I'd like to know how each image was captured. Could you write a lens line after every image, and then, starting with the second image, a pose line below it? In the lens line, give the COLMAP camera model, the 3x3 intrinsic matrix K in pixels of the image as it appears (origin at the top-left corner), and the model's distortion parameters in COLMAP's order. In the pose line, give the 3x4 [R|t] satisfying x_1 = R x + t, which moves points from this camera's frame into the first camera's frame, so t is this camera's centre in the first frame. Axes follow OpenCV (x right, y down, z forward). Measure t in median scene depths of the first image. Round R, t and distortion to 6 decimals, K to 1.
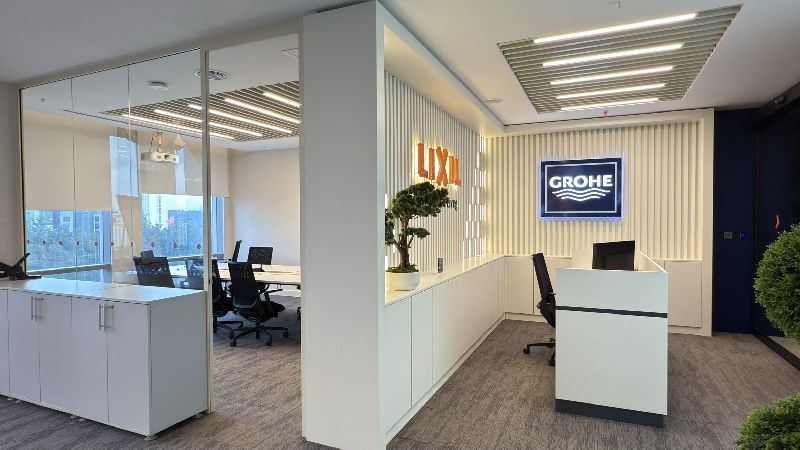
lens RADIAL K [[453.6, 0, 396.3], [0, 453.6, 226.0], [0, 0, 1]] dist [0.007033, -0.001378]
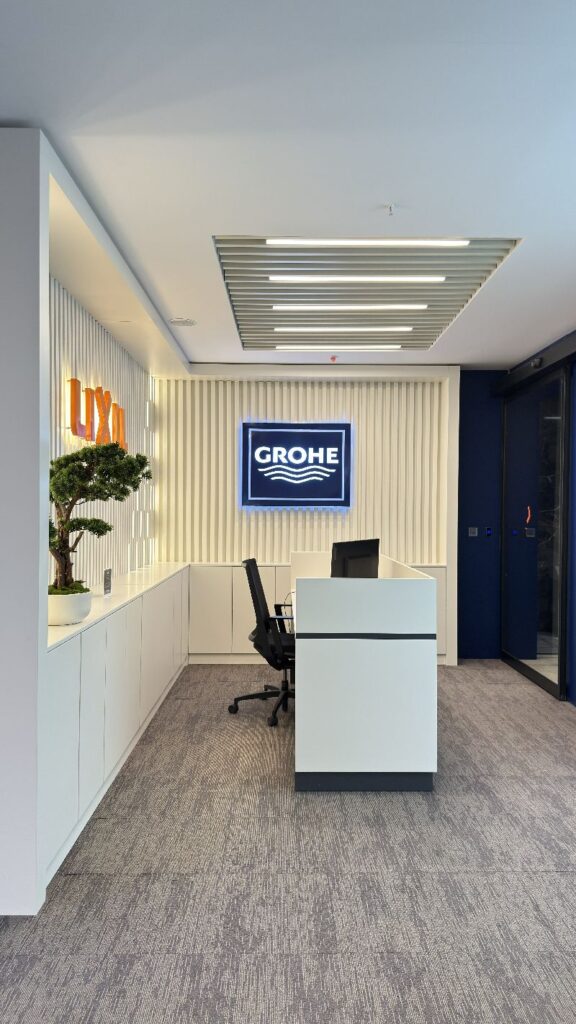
lens RADIAL K [[726.5, 0, 287.3], [0, 726.5, 511.7], [0, 0, 1]] dist [0.043143, -0.023958]
pose [[0.910684, 0.009352, 0.412997, -0.083721], [-0.003645, 0.999887, -0.014605, 0.005746], [-0.413087, 0.011795, 0.910615, 0.006955]]
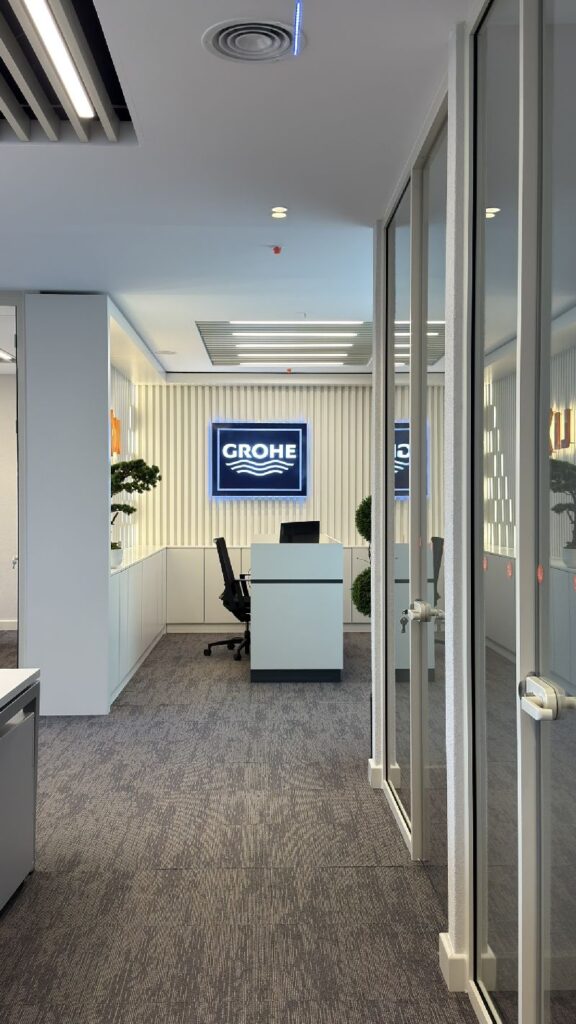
lens RADIAL K [[1041.7, 0, 288.0], [0, 1041.7, 511.3], [0, 0, 1]] dist [0.008085, 0.000000]
pose [[0.903272, 0.001883, 0.429065, -0.439108], [0.001426, 0.999972, -0.007390, 0.026967], [-0.429067, 0.007287, 0.903243, -0.879482]]
